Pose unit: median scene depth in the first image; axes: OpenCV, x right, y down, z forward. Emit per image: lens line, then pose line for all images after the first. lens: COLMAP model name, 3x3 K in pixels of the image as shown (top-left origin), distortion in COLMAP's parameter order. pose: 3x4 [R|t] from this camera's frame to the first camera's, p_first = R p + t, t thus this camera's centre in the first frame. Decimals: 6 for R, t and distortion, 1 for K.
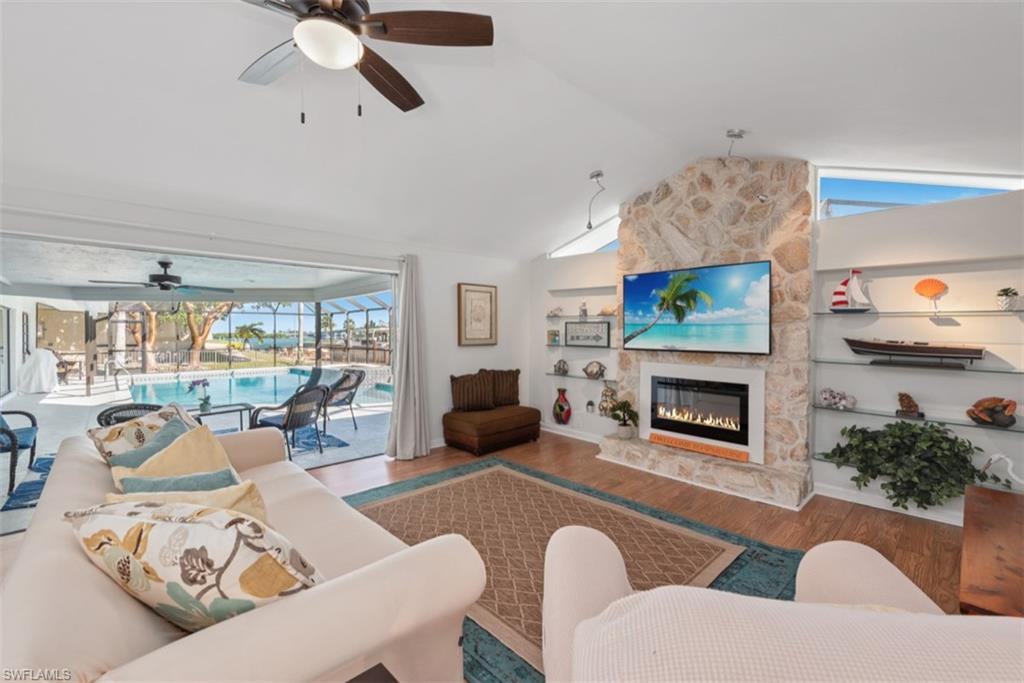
lens RADIAL K [[430.0, 0, 517.5], [0, 430.0, 334.9], [0, 0, 1]] dist [0.002855, 0.000546]
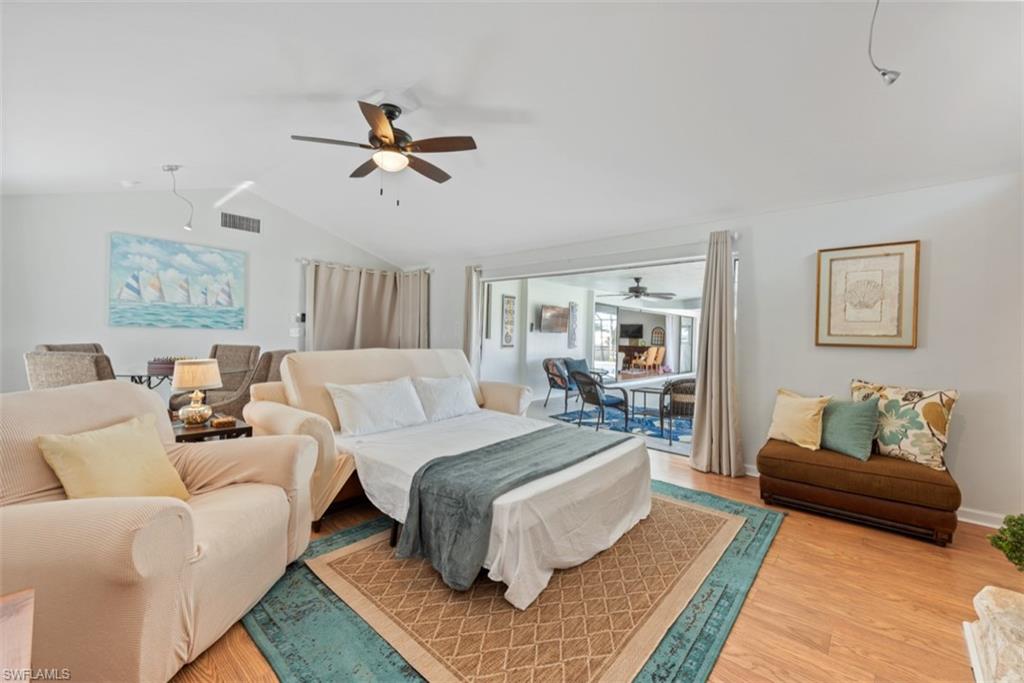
lens RADIAL K [[430.0, 0, 517.5], [0, 430.0, 334.9], [0, 0, 1]] dist [0.002855, 0.000546]
pose [[0.060011, 0.005455, -0.998183, 0.253387], [-0.021106, 0.999768, 0.004195, 0.008292], [0.997975, 0.020816, 0.060112, 0.246304]]
